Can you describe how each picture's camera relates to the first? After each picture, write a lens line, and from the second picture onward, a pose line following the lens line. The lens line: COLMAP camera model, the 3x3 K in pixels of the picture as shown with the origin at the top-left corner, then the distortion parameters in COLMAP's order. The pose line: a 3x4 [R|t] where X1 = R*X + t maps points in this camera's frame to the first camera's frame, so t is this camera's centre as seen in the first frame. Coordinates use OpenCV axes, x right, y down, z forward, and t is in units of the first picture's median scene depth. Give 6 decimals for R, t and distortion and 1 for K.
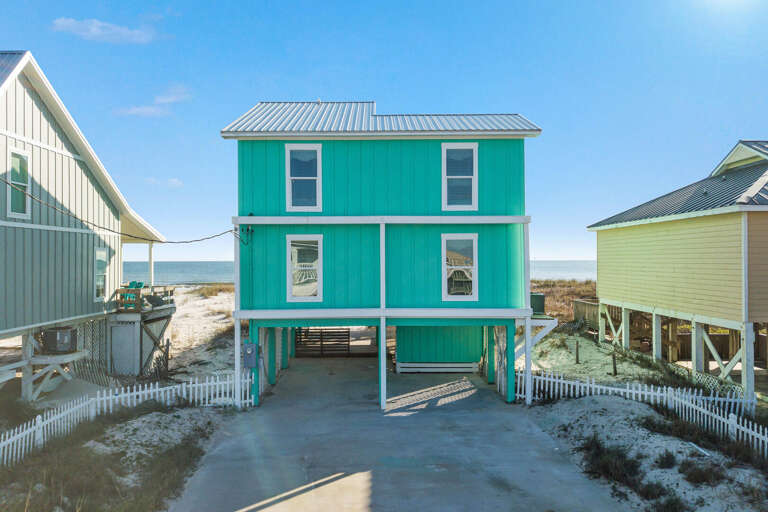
lens RADIAL K [[583.5, 0, 379.0], [0, 583.5, 254.2], [0, 0, 1]] dist [0.026797, -0.048995]
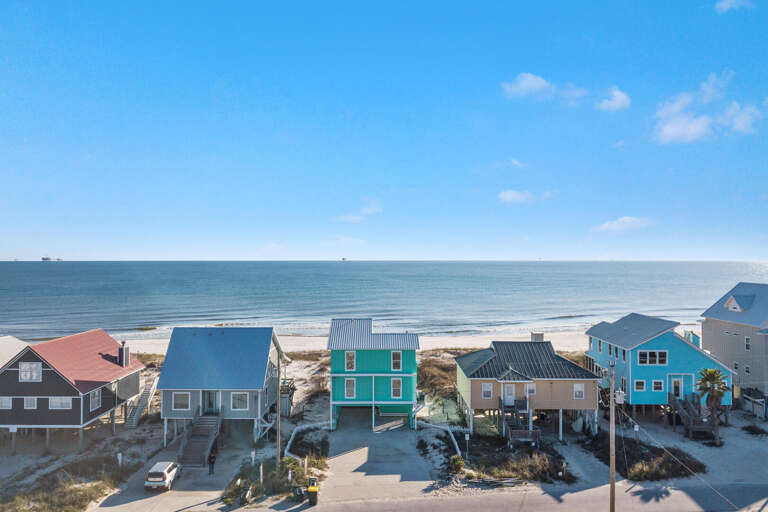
lens RADIAL K [[583.5, 0, 379.0], [0, 583.5, 254.2], [0, 0, 1]] dist [0.026797, -0.048995]
pose [[0.999948, 0.002803, -0.009845, 0.071064], [-0.002791, 0.999995, 0.001304, -0.768990], [0.009849, -0.001276, 0.999951, -2.410774]]
